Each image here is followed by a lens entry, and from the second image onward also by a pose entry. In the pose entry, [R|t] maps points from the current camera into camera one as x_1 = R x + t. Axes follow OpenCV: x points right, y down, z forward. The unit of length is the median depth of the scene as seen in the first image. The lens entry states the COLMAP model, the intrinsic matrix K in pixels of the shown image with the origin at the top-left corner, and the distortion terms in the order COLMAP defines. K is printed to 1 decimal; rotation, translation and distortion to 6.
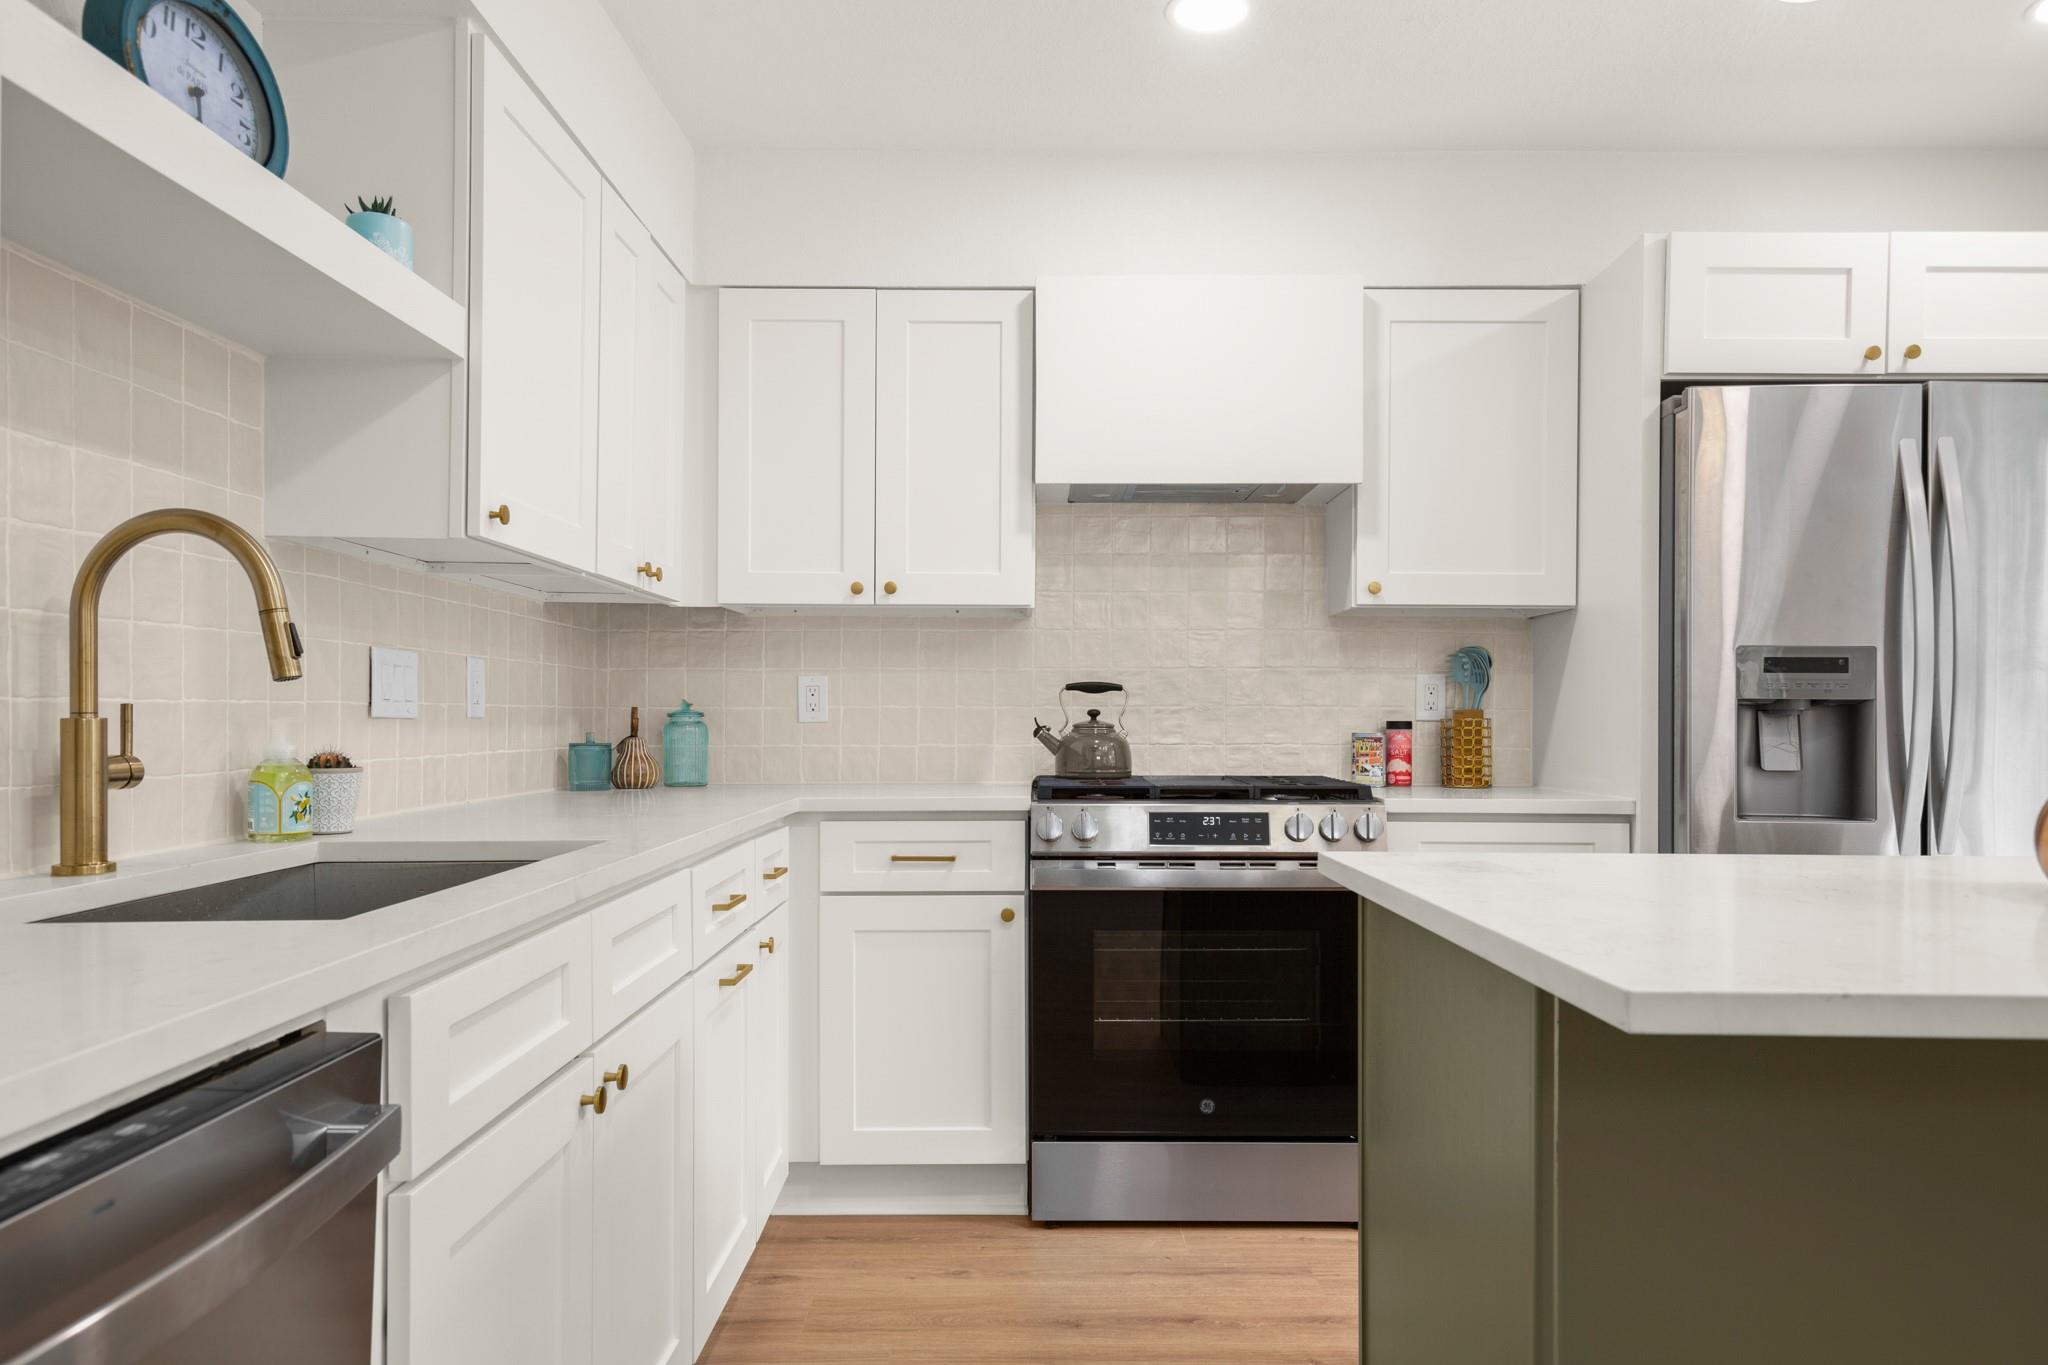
lens RADIAL K [[1323.0, 0, 1025.2], [0, 1323.0, 700.0], [0, 0, 1]] dist [0.032505, -0.007374]
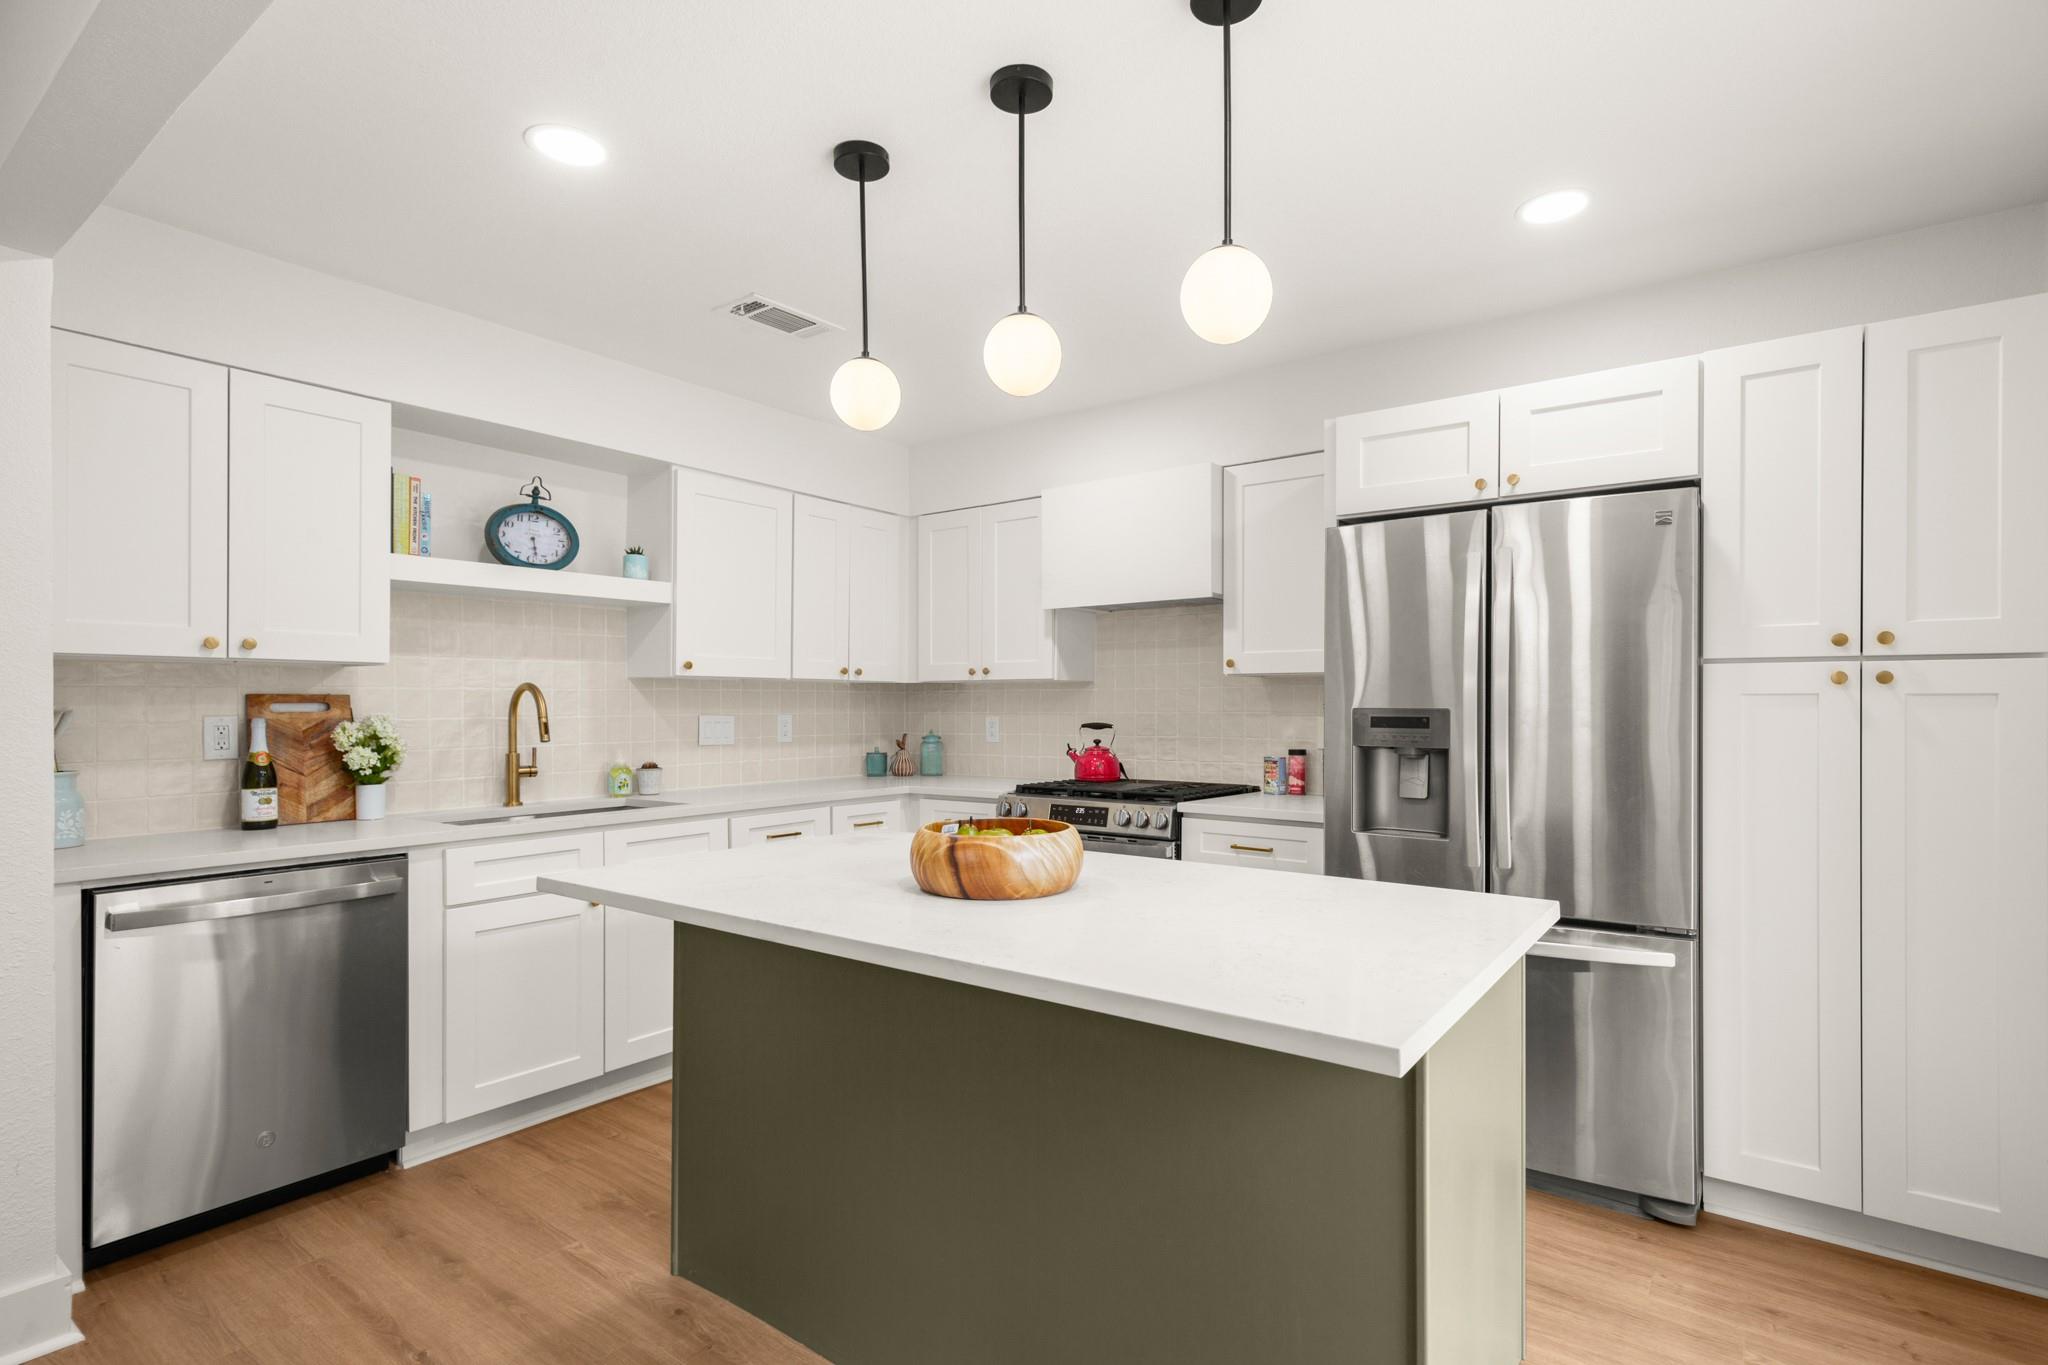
lens RADIAL K [[980.1, 0, 1046.5], [0, 980.1, 697.2], [0, 0, 1]] dist [0.008664, 0.000122]
pose [[0.805880, -0.009286, -0.592006, 0.850405], [0.011157, 0.999938, -0.000497, -0.053259], [0.591974, -0.006205, 0.805933, -0.031741]]
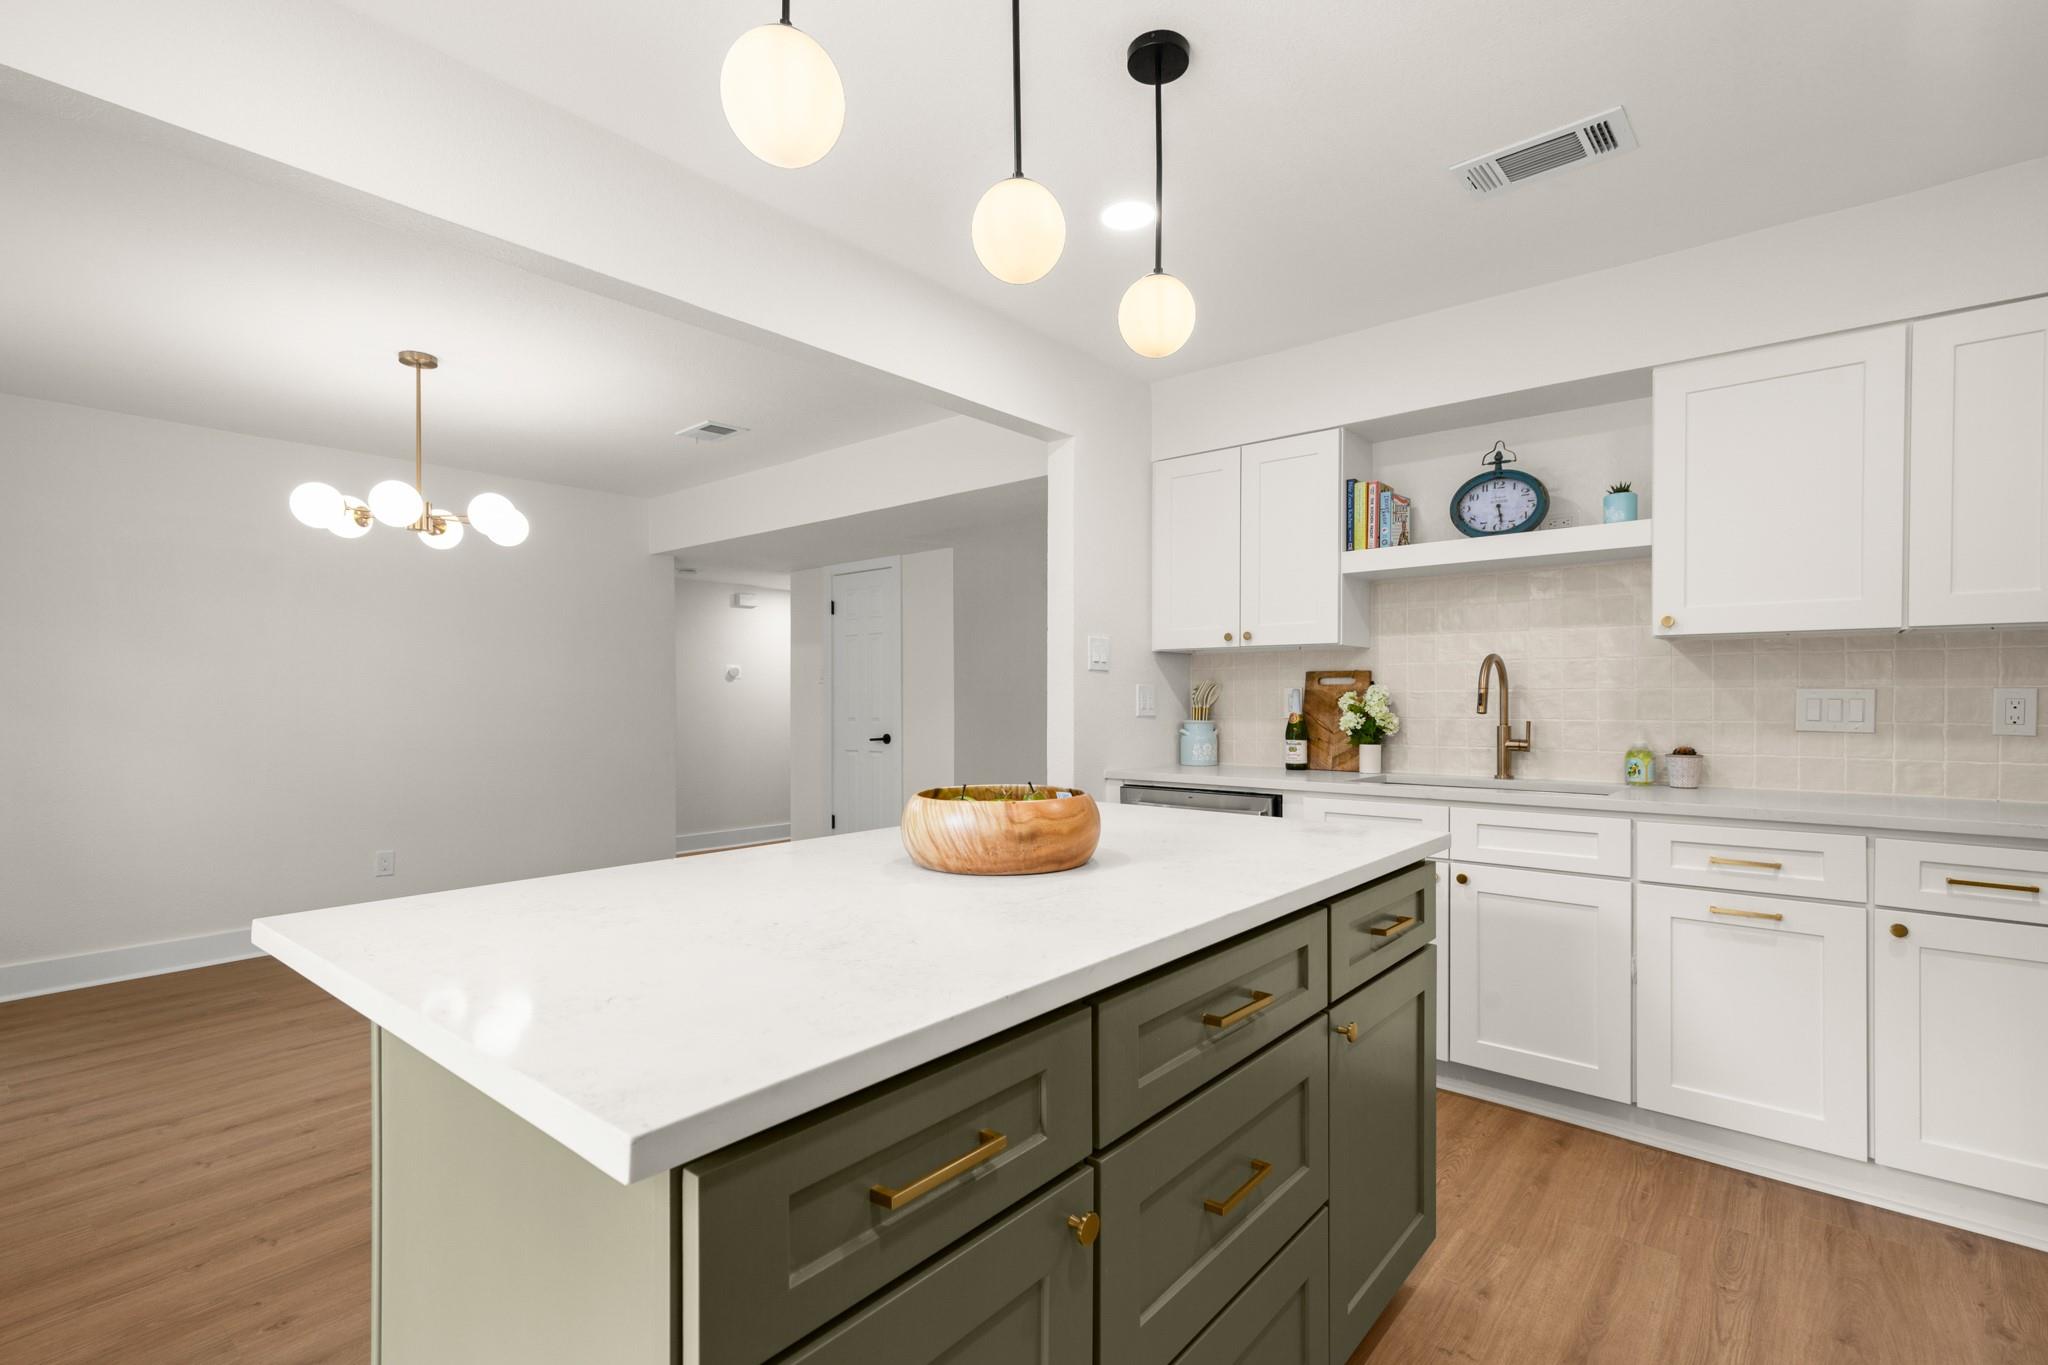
lens RADIAL K [[927.7, 0, 1027.7], [0, 927.7, 700.4], [0, 0, 1]] dist [0.011464, -0.001527]
pose [[-0.645616, -0.000343, -0.763662, 0.845842], [0.007340, 0.999951, -0.006654, -0.020049], [0.763627, -0.009901, -0.645582, 0.835836]]
